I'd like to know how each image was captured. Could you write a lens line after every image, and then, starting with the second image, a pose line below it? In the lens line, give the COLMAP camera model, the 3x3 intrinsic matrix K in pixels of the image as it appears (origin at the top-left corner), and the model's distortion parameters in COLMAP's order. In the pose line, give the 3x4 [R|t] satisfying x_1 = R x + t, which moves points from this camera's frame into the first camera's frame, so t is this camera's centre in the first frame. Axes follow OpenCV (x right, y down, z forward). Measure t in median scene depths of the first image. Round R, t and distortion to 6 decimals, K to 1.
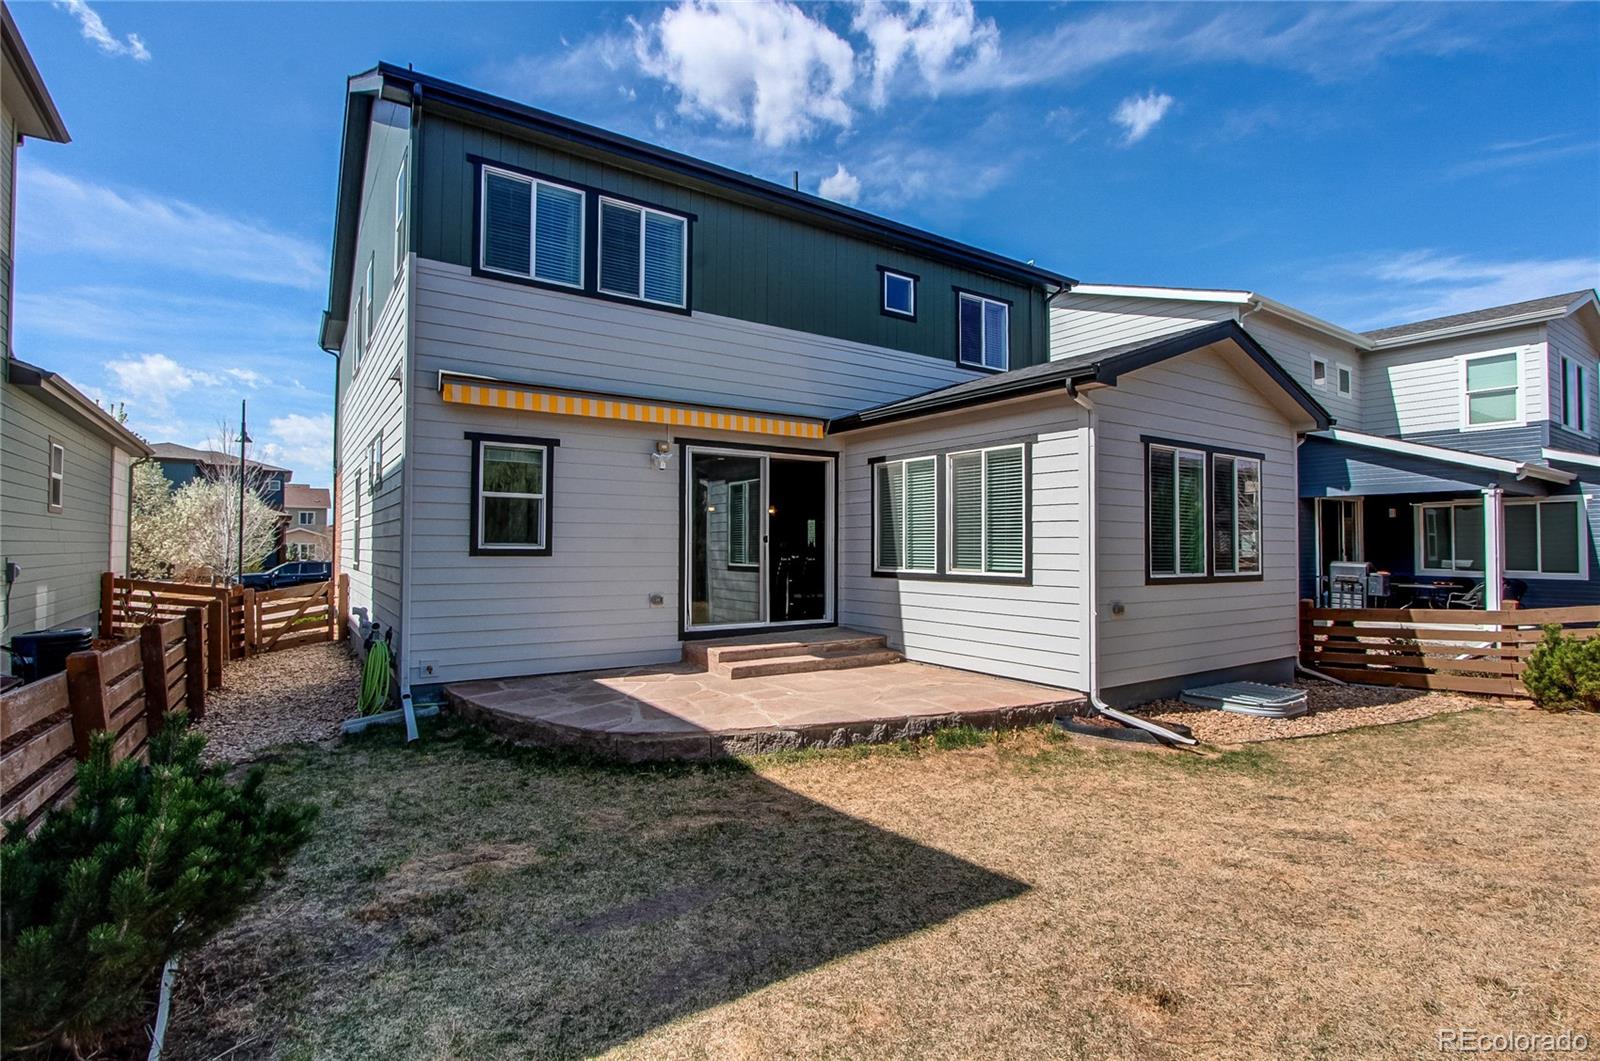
lens RADIAL K [[790.2, 0, 800.0], [0, 790.2, 530.5], [0, 0, 1]] dist [-0.020001, 0.000492]
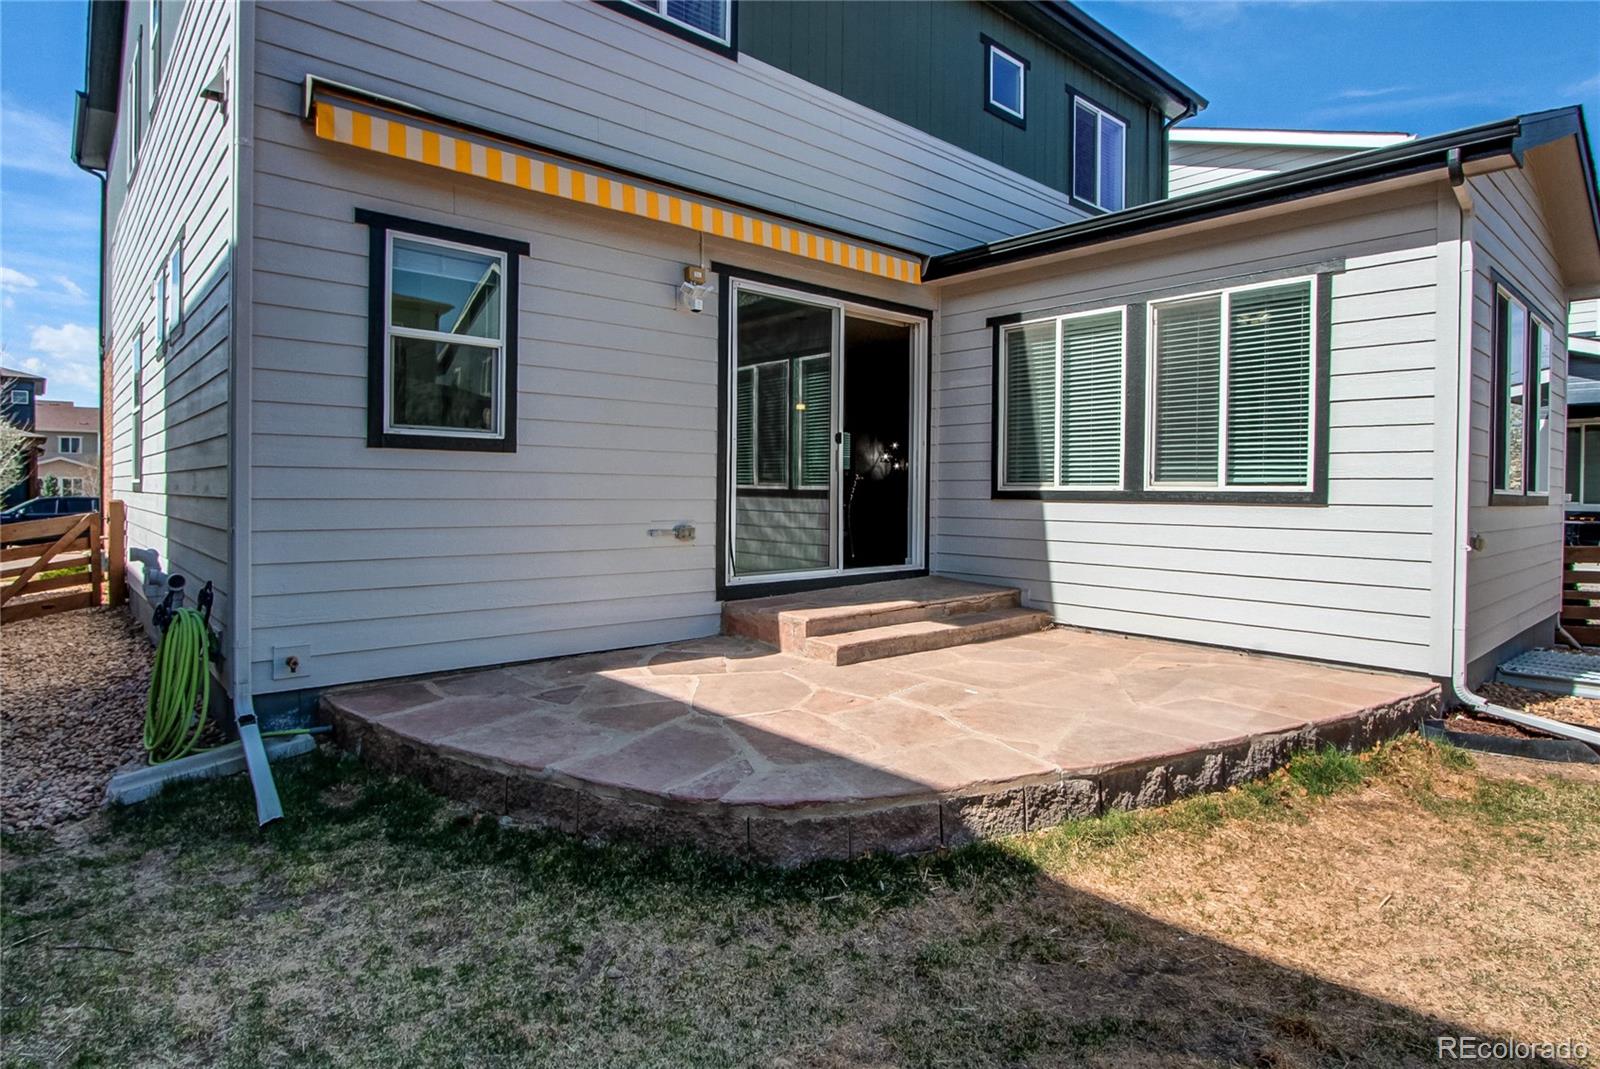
lens RADIAL K [[922.1, 0, 827.0], [0, 922.1, 497.8], [0, 0, 1]] dist [-0.017622, -0.000352]
pose [[0.991443, 0.002221, 0.130524, -0.187266], [-0.006667, 0.999412, 0.033635, 0.042179], [-0.130373, -0.034218, 0.990874, 0.336195]]
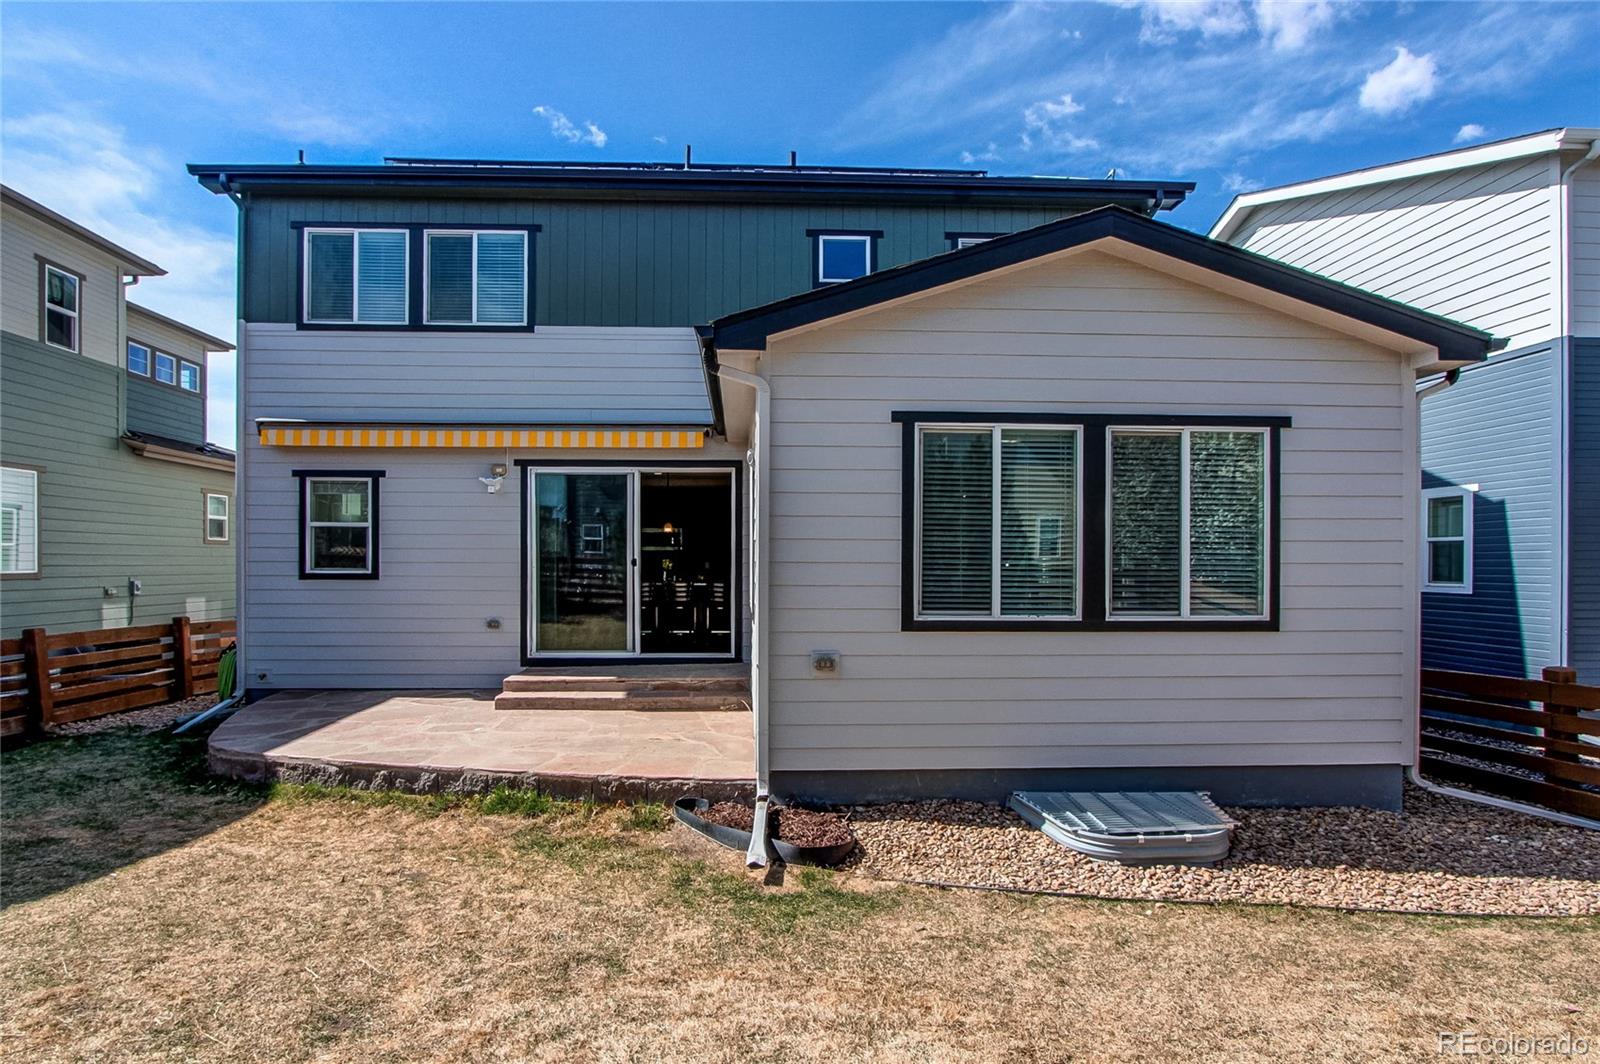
lens RADIAL K [[829.6, 0, 735.0], [0, 829.6, 566.1], [0, 0, 1]] dist [-0.015166, -0.000732]
pose [[0.849785, 0.001234, -0.527129, 0.706688], [0.011828, 0.999701, 0.021408, -0.004992], [0.526997, -0.024427, 0.849516, 0.306097]]
